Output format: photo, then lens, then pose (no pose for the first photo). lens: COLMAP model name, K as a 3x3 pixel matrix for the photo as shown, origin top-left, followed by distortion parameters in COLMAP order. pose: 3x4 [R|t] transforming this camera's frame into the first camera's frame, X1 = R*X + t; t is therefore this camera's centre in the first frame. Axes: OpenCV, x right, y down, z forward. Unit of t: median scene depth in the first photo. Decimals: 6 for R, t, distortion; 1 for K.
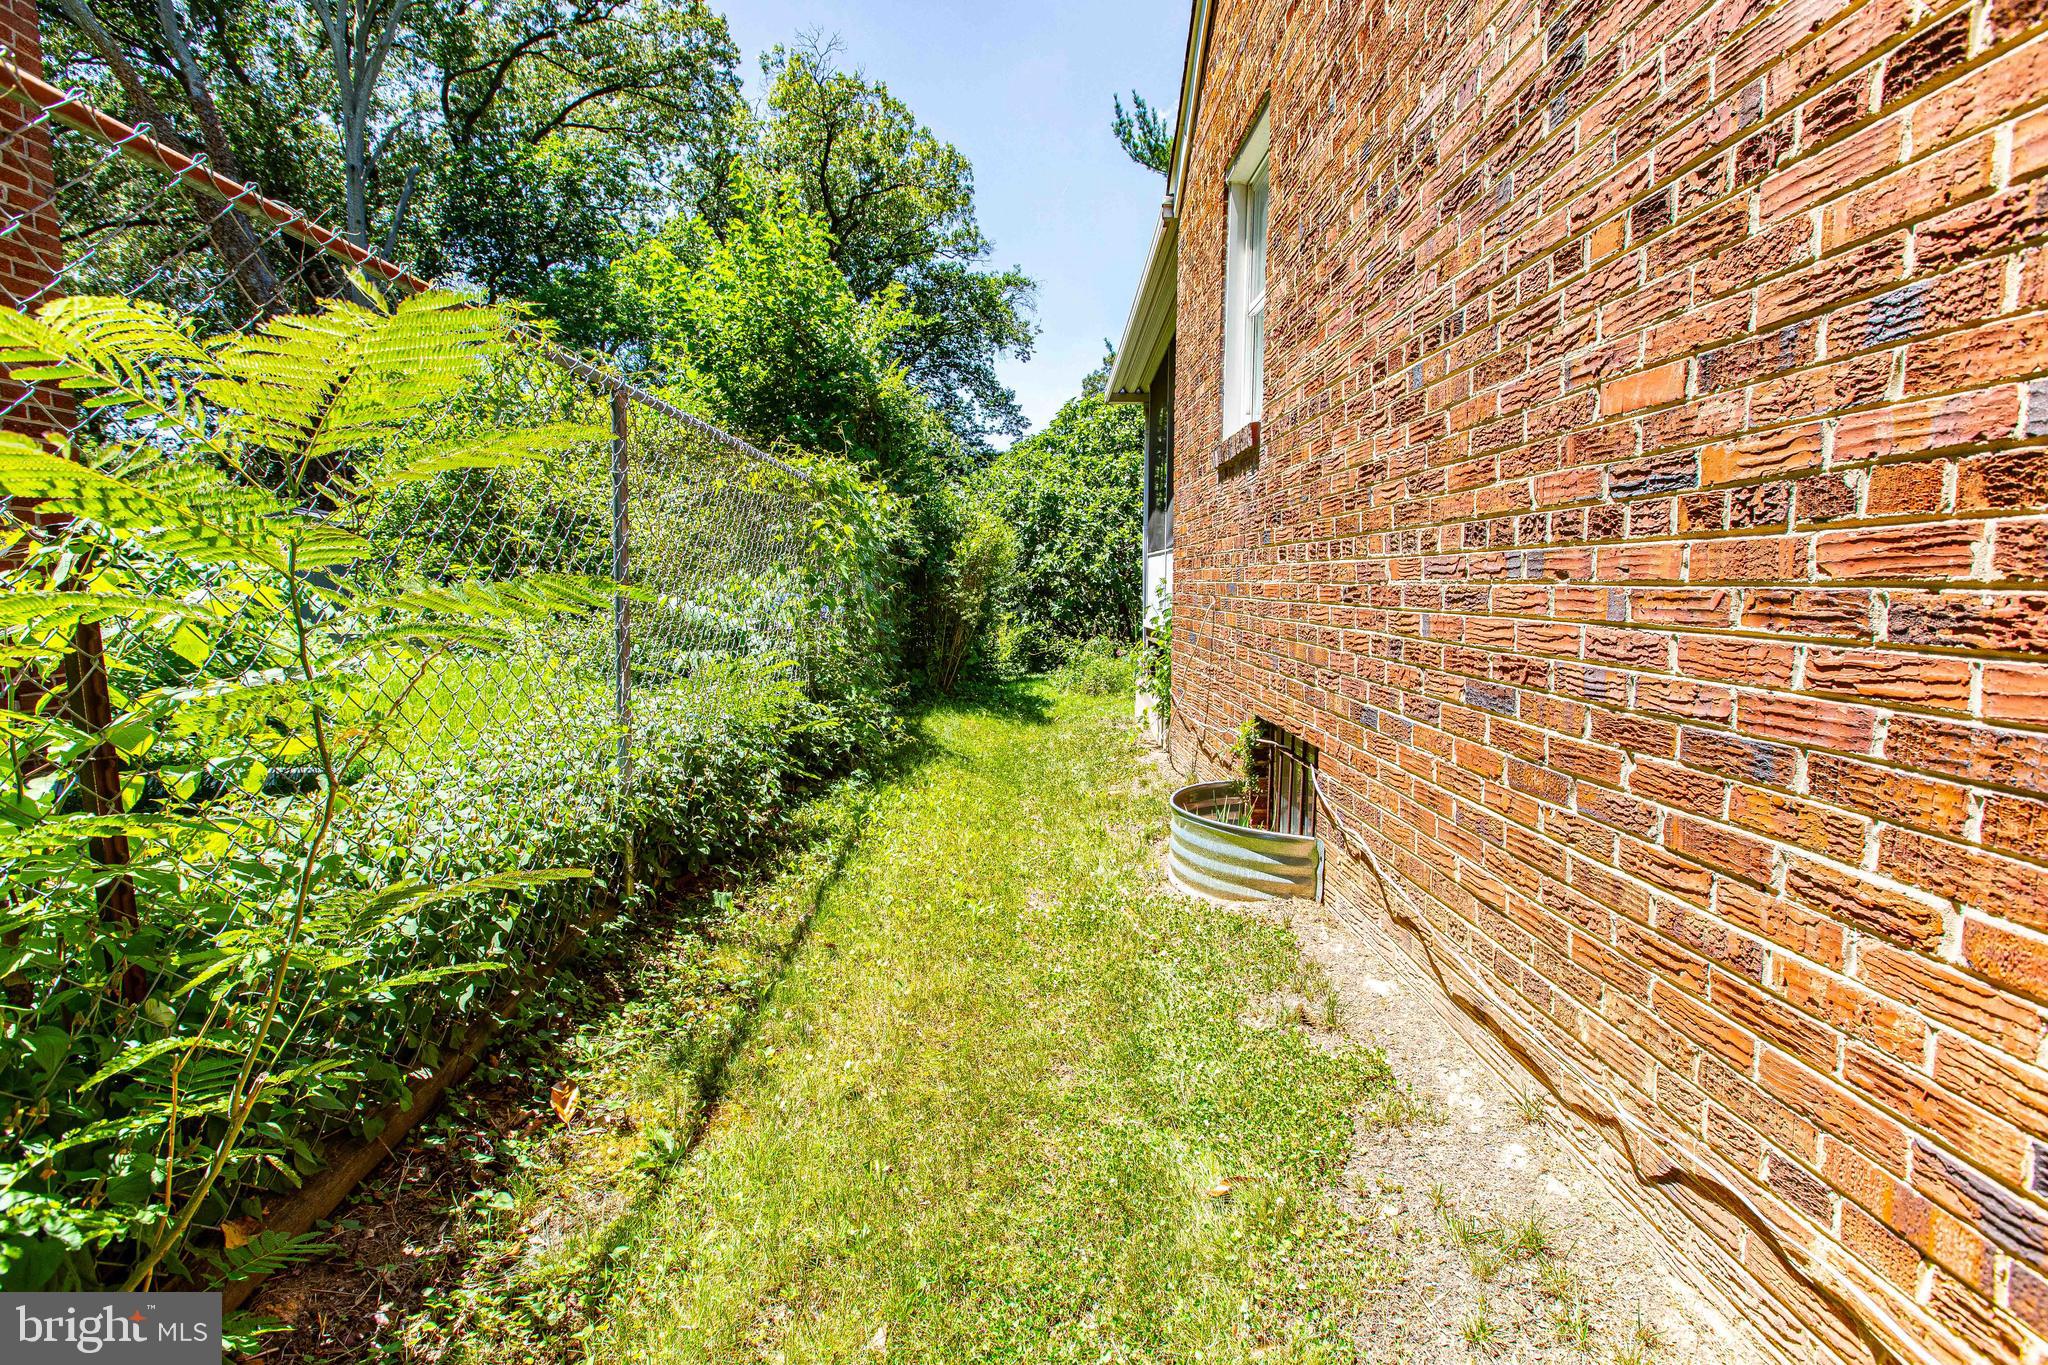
lens RADIAL K [[923.9, 0, 1024.1], [0, 923.9, 681.7], [0, 0, 1]] dist [0.004236, 0.000097]
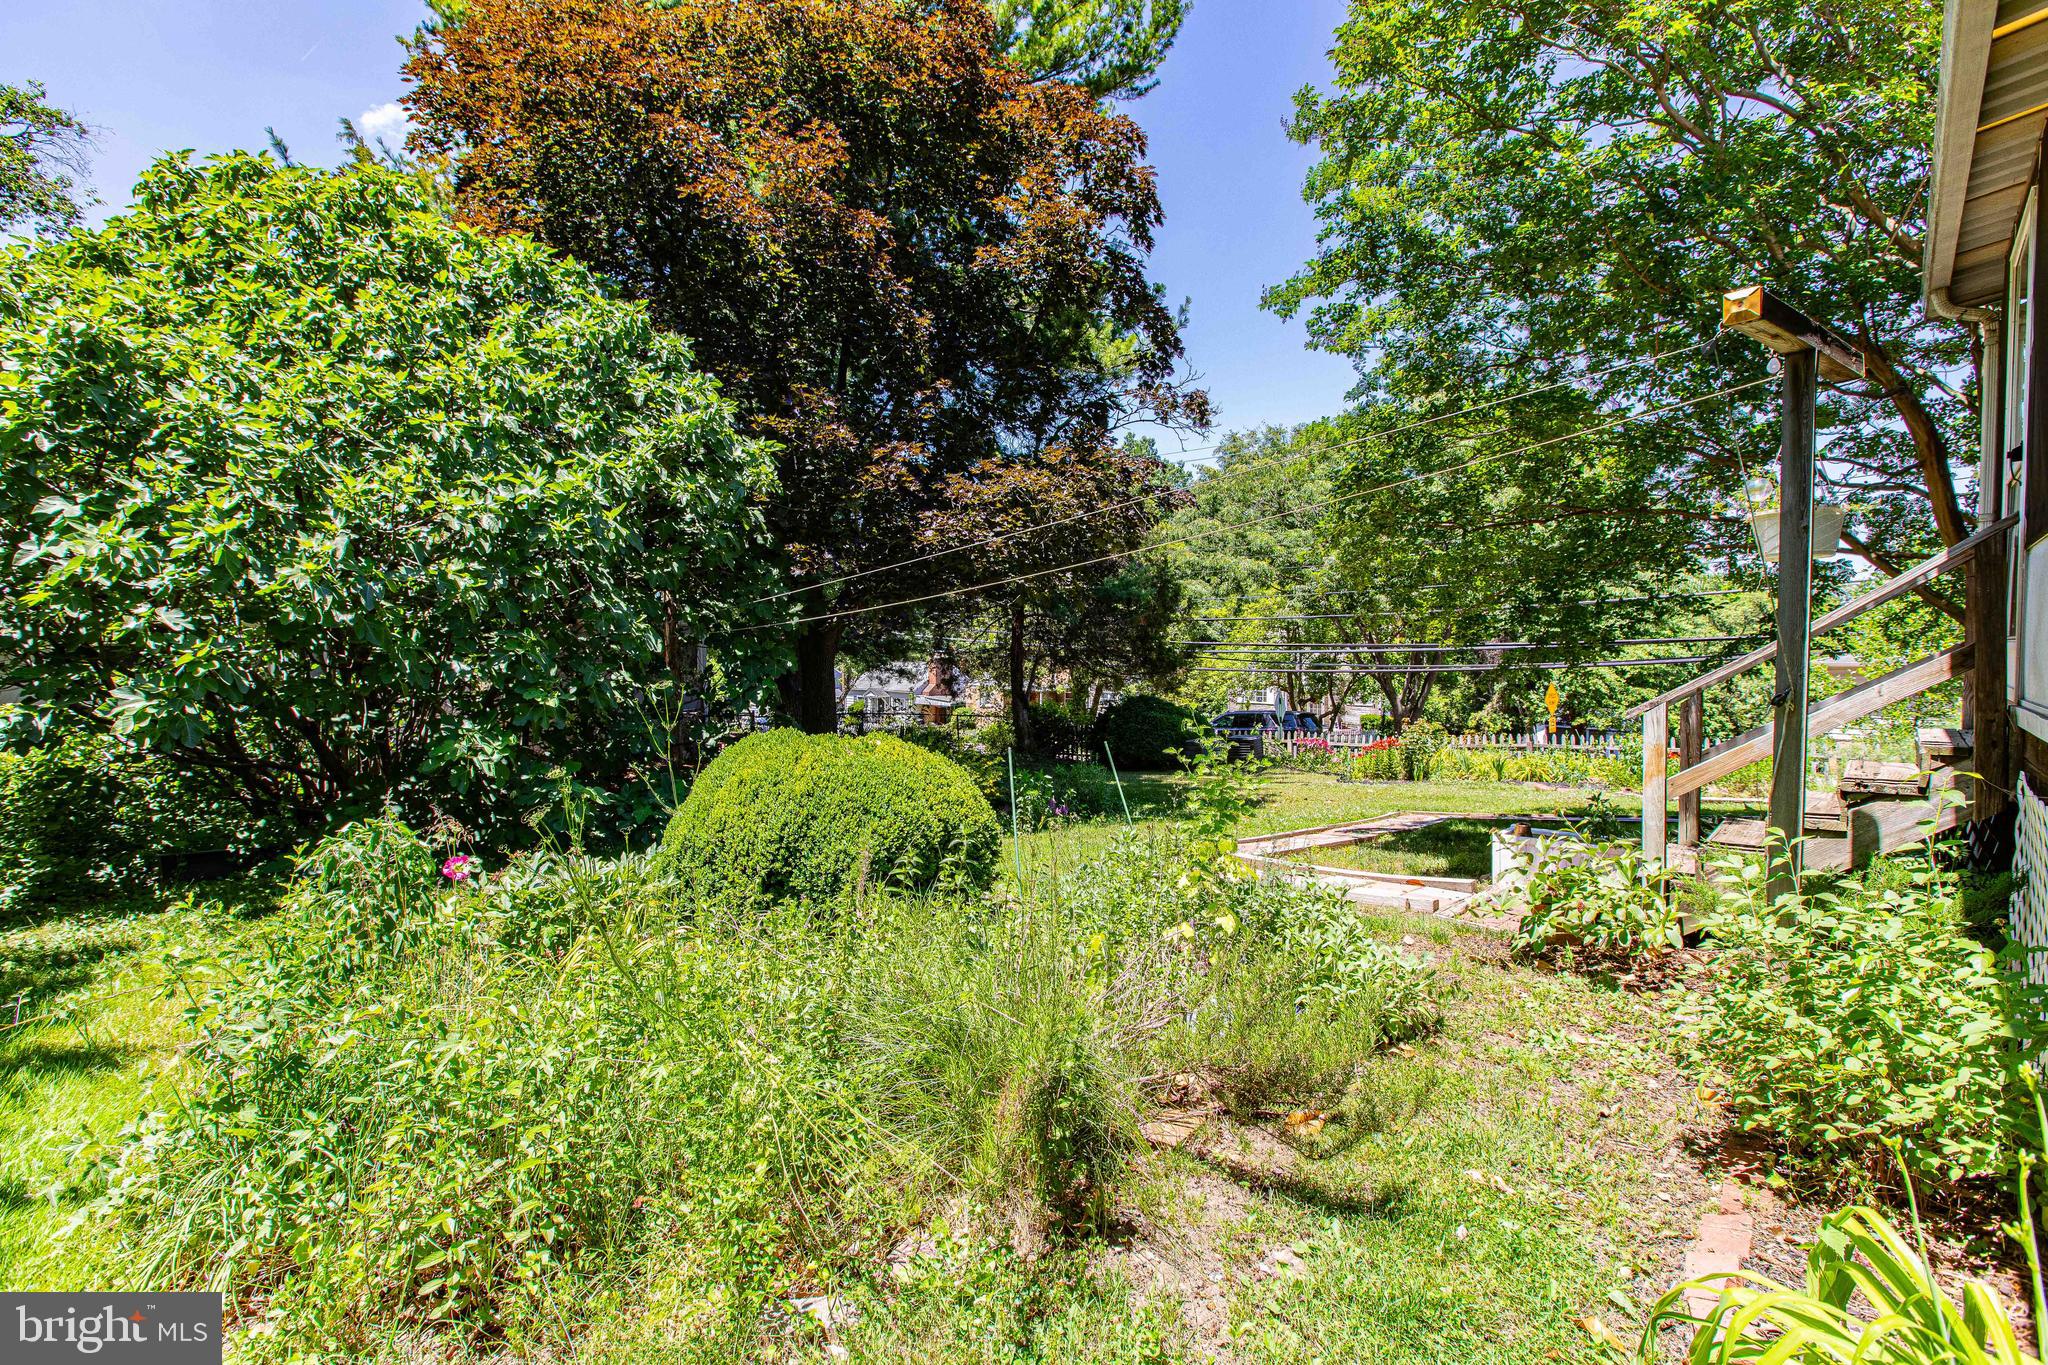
lens RADIAL K [[923.9, 0, 1022.5], [0, 923.9, 677.0], [0, 0, 1]] dist [0.004236, 0.000097]
pose [[0.708381, -0.027650, 0.705288, 0.025984], [0.081160, 0.995796, -0.042477, -0.051817], [-0.701148, 0.087331, 0.707647, 0.581363]]
